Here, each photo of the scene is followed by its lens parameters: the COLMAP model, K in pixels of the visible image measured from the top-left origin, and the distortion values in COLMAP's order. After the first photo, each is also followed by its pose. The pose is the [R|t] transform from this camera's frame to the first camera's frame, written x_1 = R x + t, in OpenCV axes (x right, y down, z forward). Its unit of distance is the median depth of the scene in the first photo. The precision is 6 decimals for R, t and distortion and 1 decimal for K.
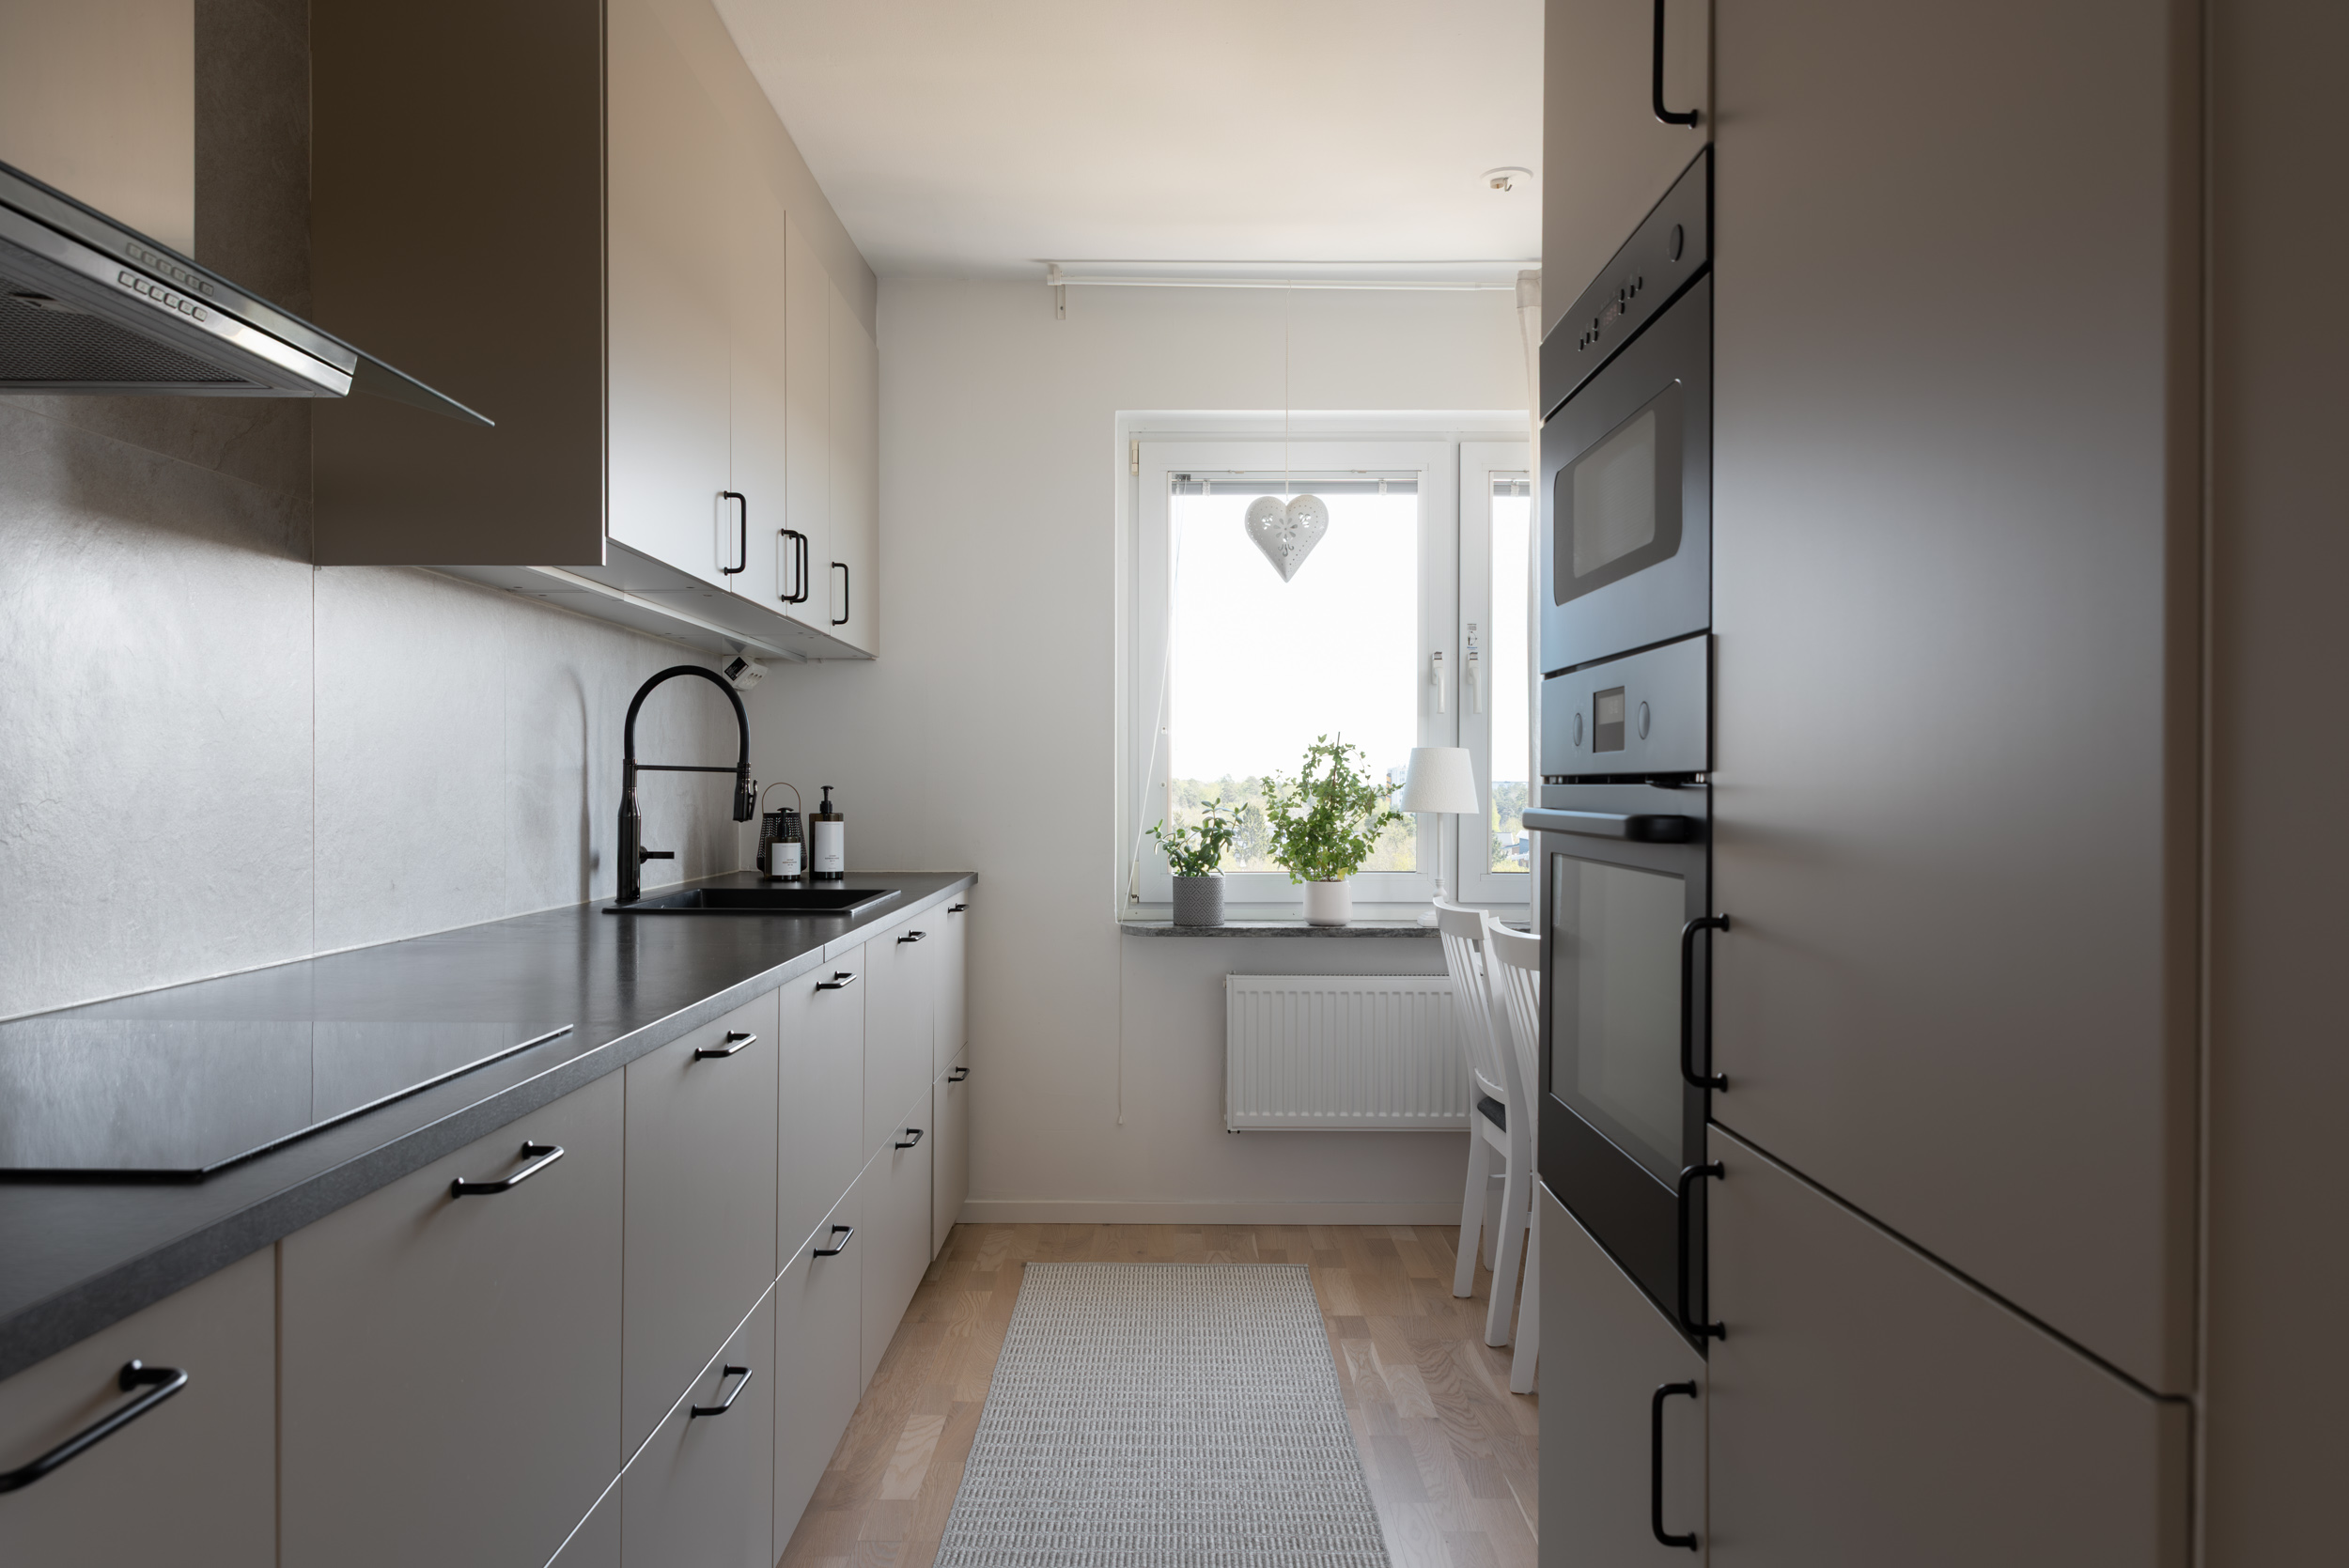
lens RADIAL K [[1588.4, 0, 1174.5], [0, 1588.4, 784.0], [0, 0, 1]] dist [0.002802, 0.000871]
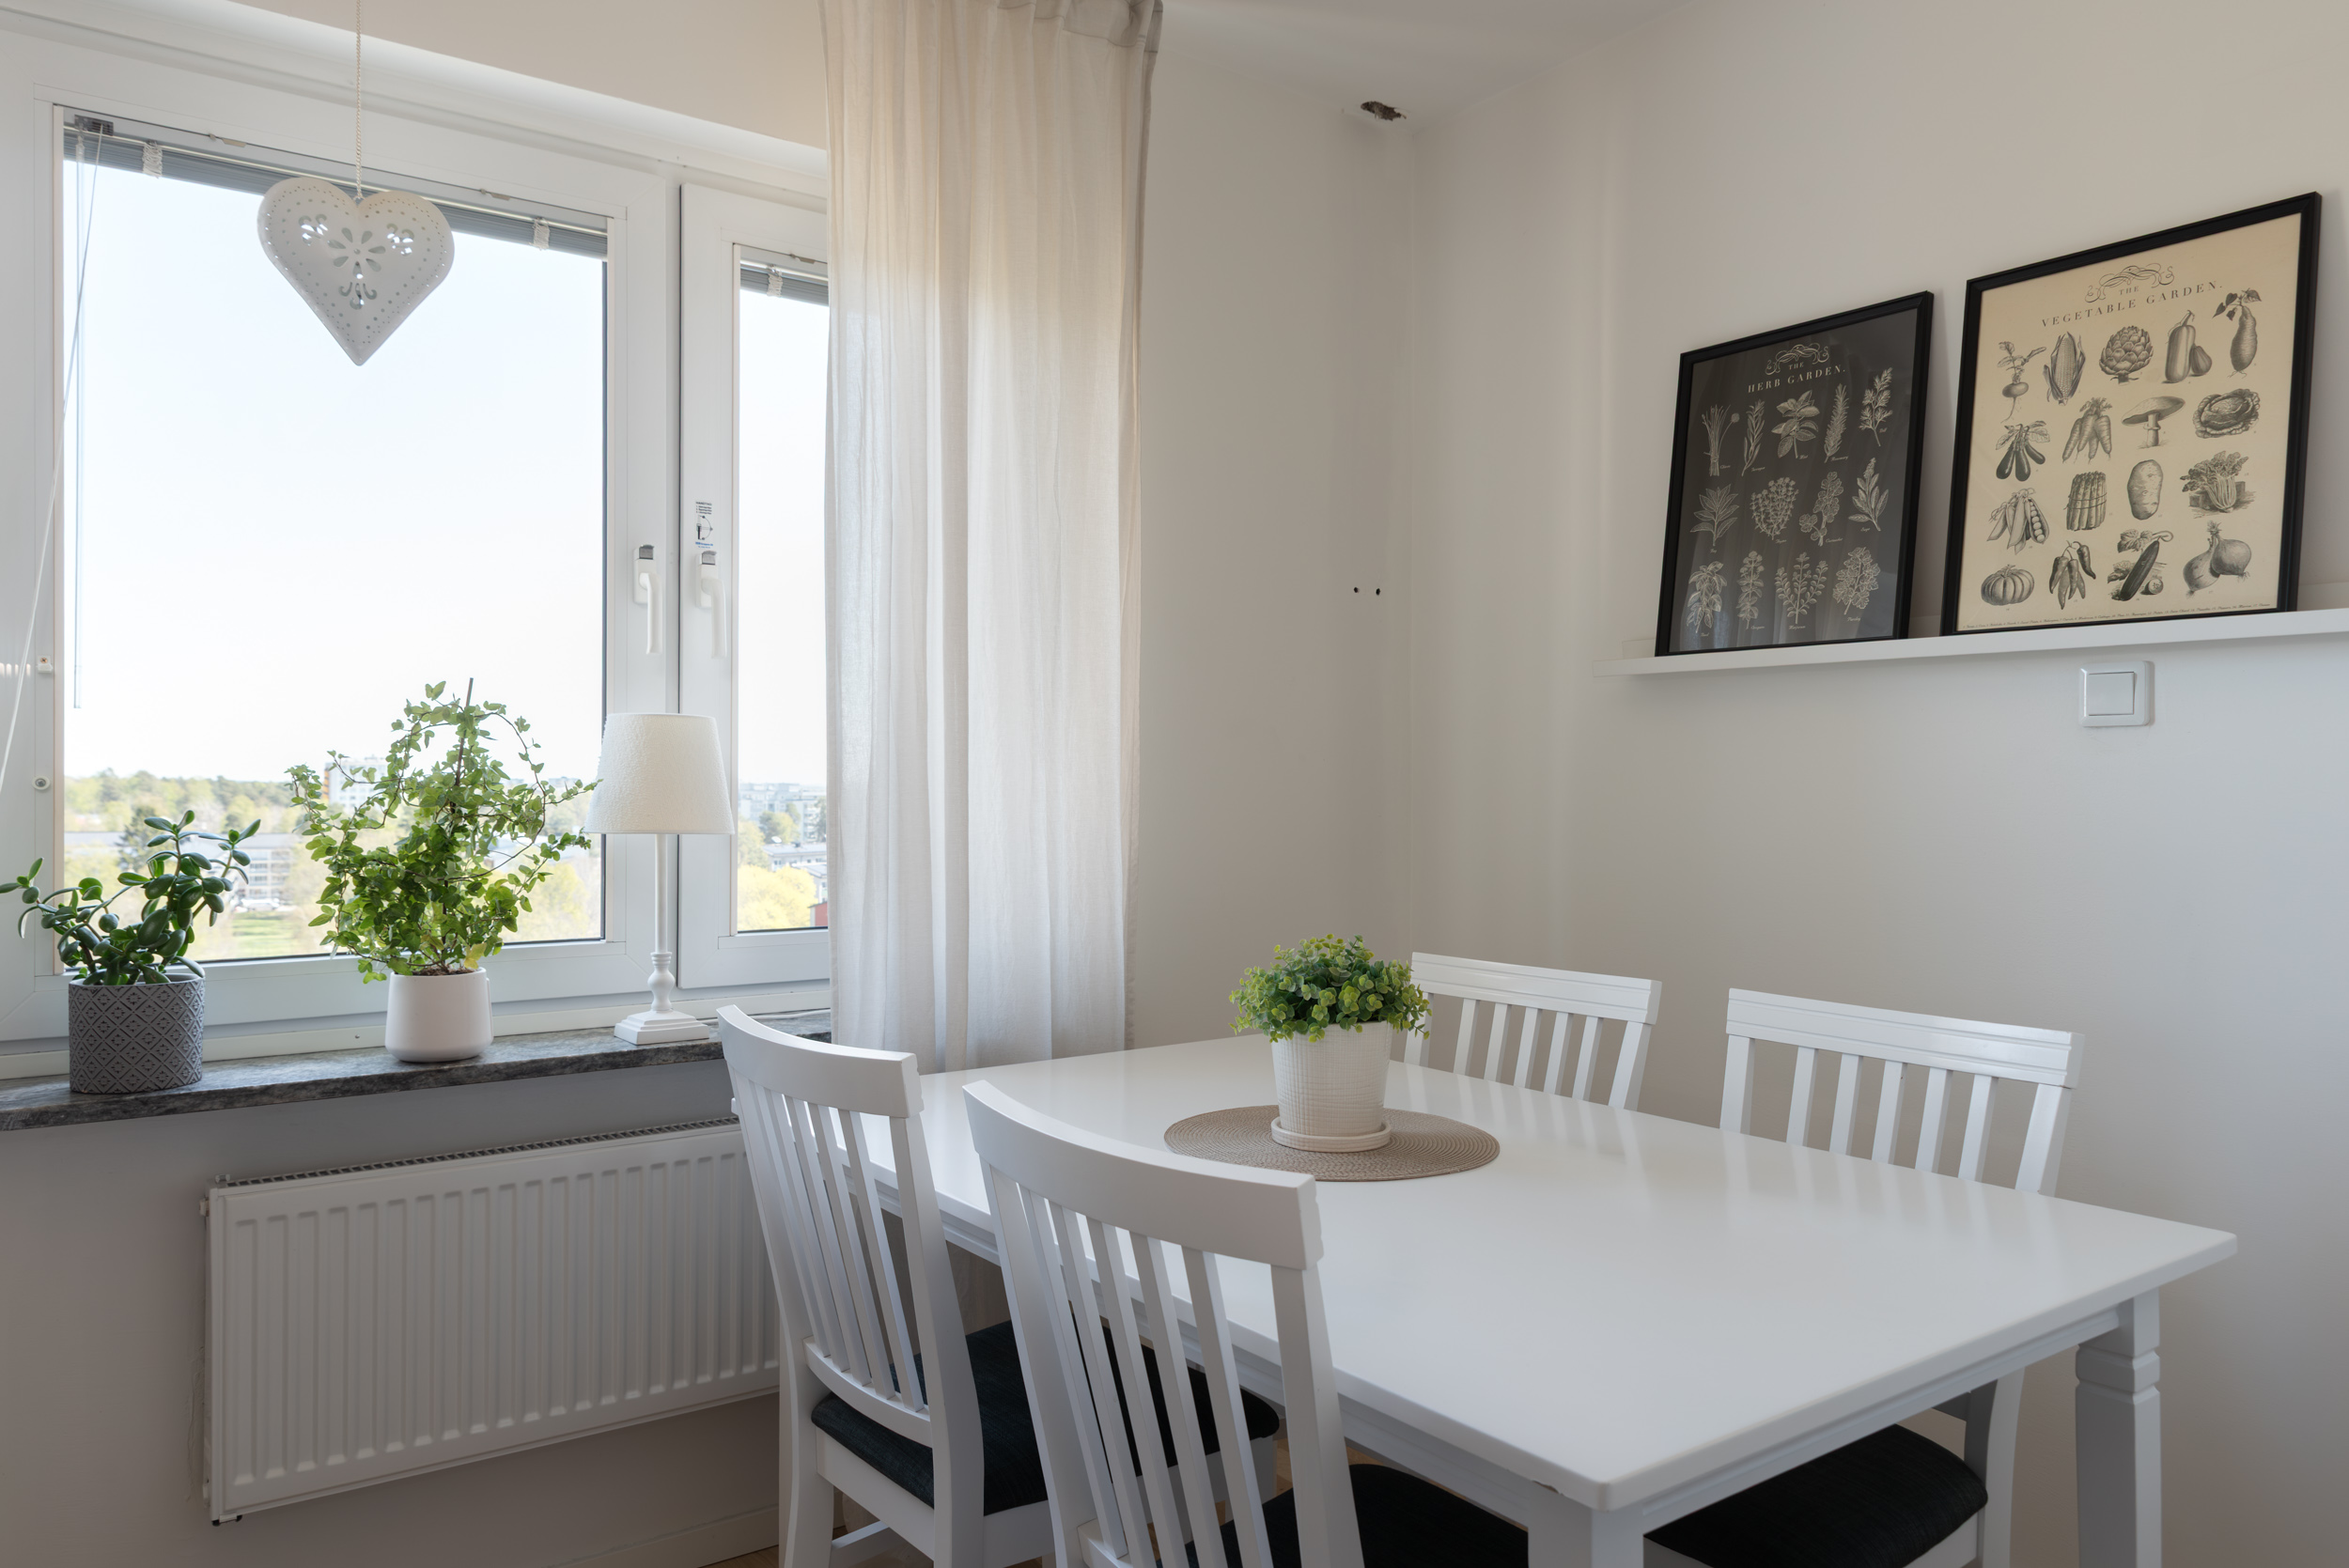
lens RADIAL K [[1560.0, 0, 1147.1], [0, 1560.0, 780.9], [0, 0, 1]] dist [0.007128, -0.000033]
pose [[0.818506, -0.001099, 0.574496, -0.006007], [0.005224, 0.999971, -0.005530, 0.003803], [-0.574474, 0.007527, 0.818488, 0.461469]]
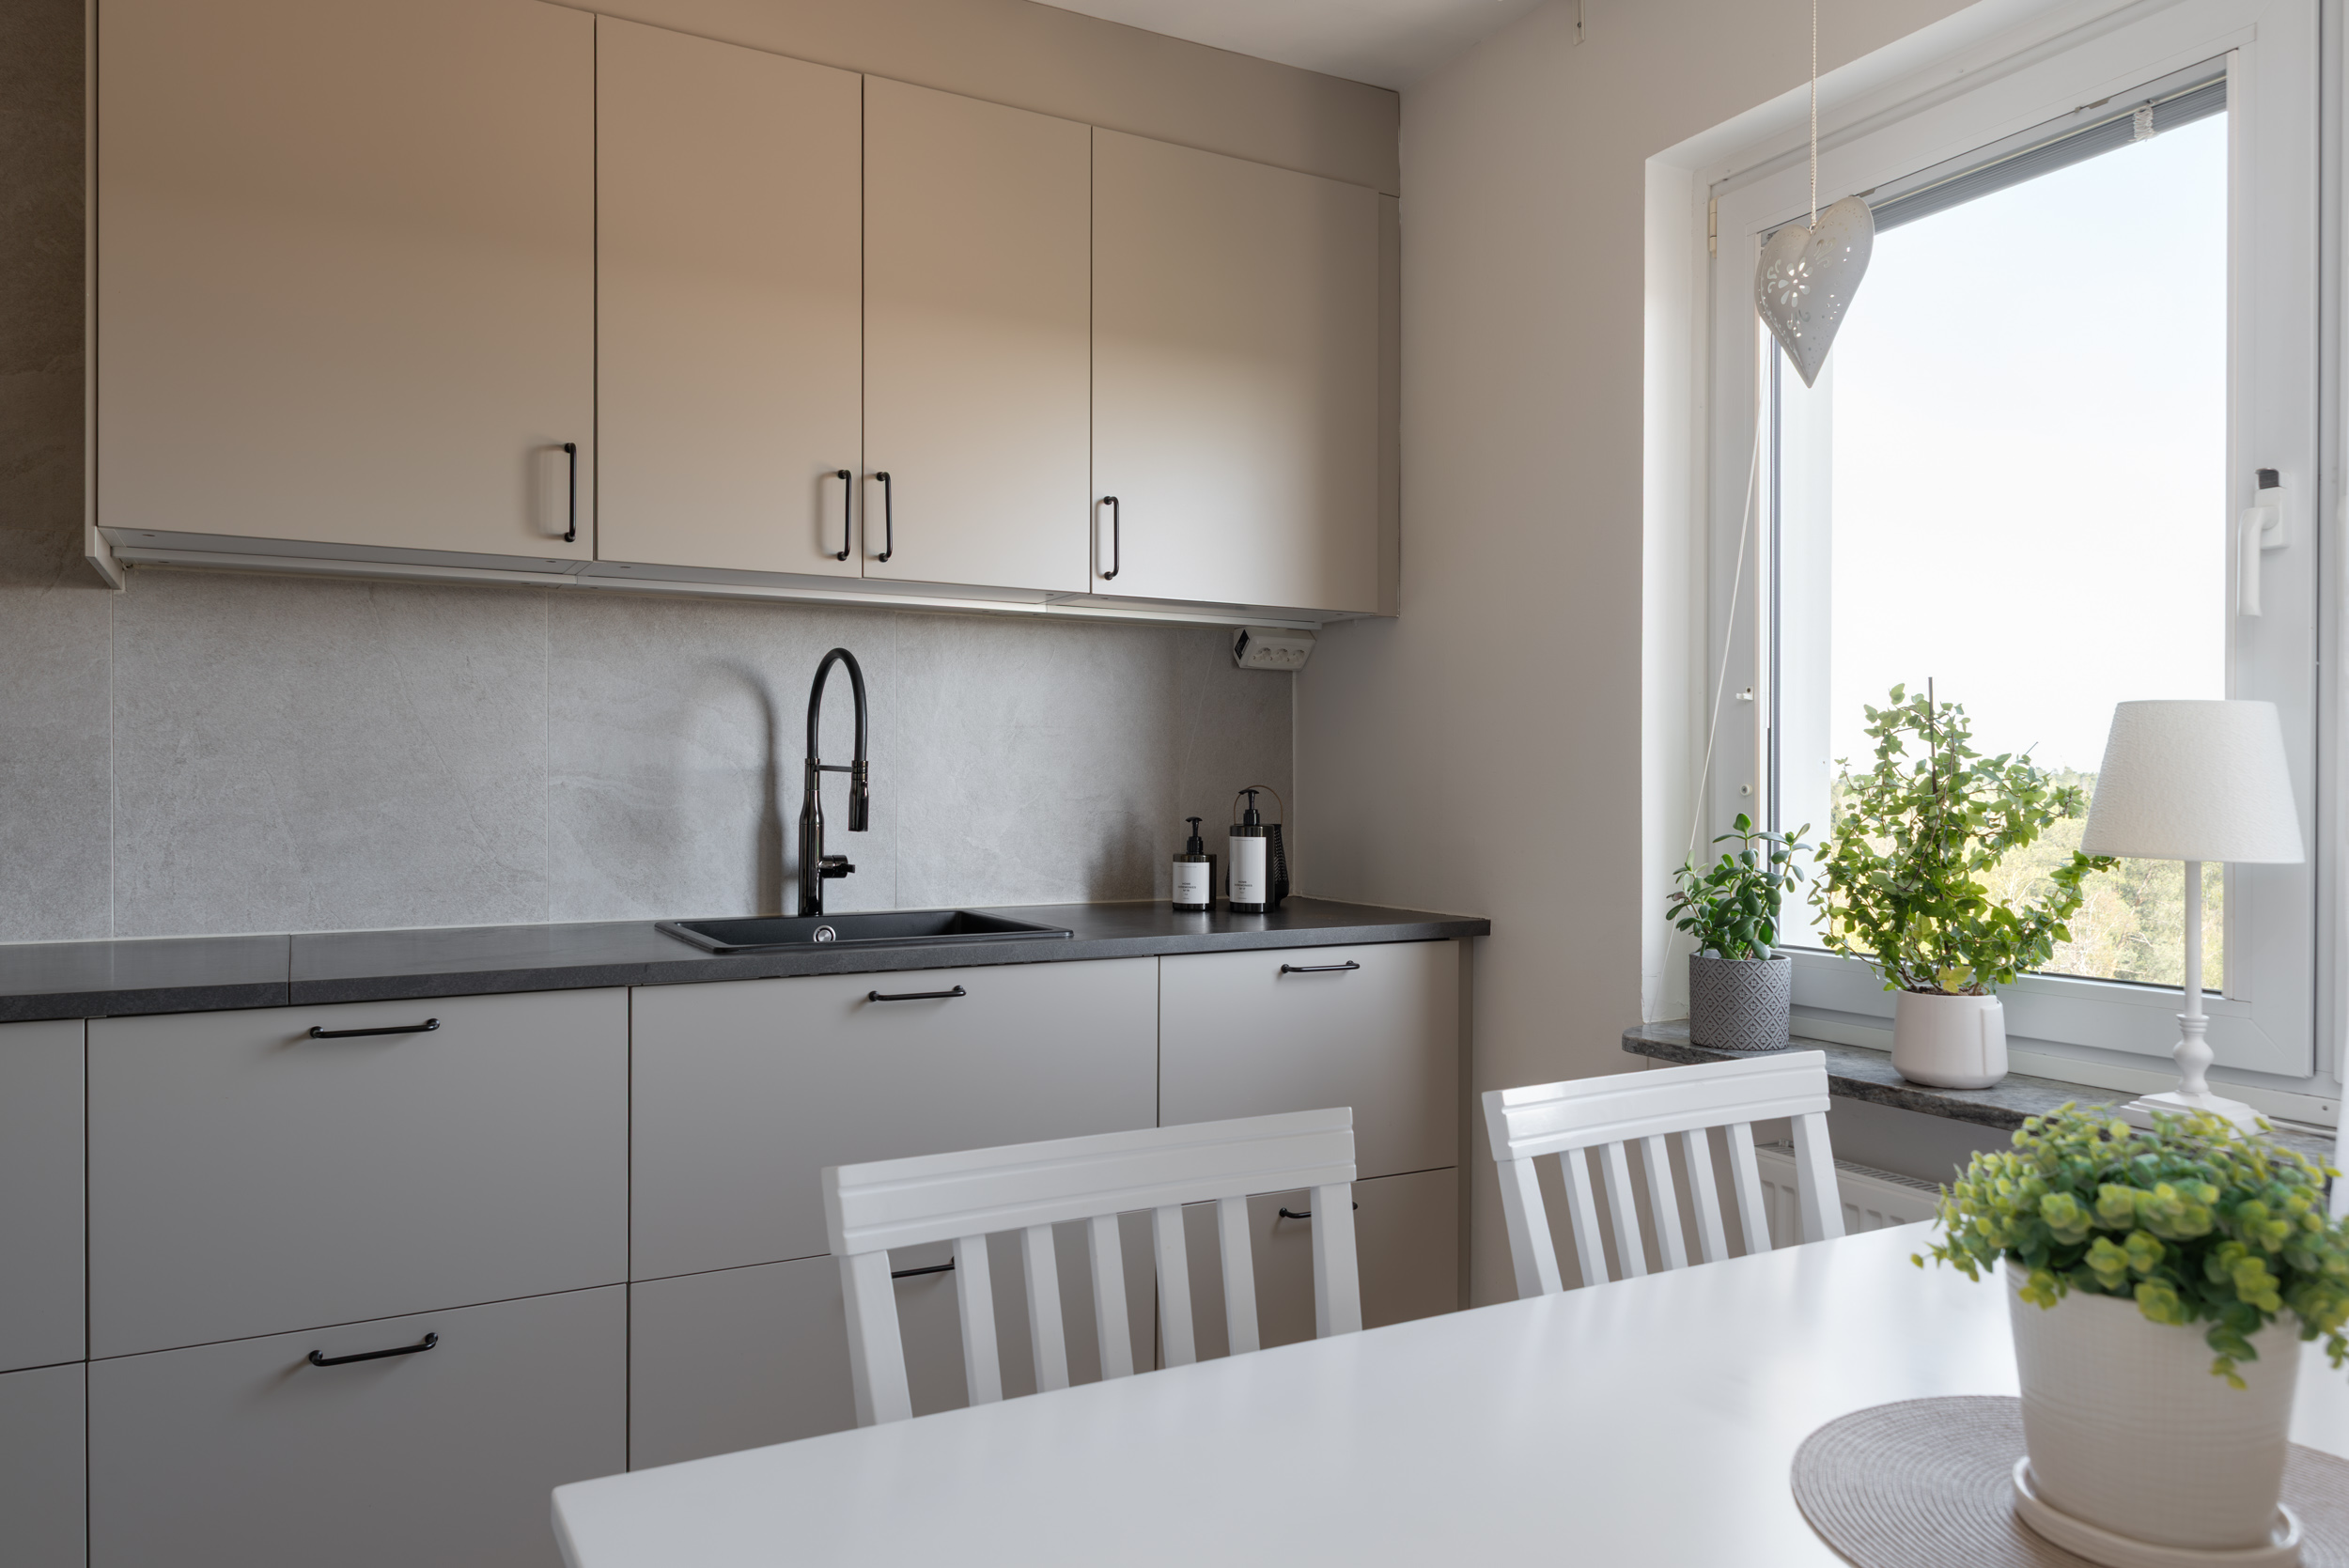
lens RADIAL K [[1588.4, 0, 1174.5], [0, 1588.4, 784.0], [0, 0, 1]] dist [0.002802, 0.000871]
pose [[0.472738, -0.000358, -0.881203, 0.408852], [-0.001928, 0.999997, -0.001440, -0.000143], [0.881201, 0.002380, 0.472735, 0.568899]]
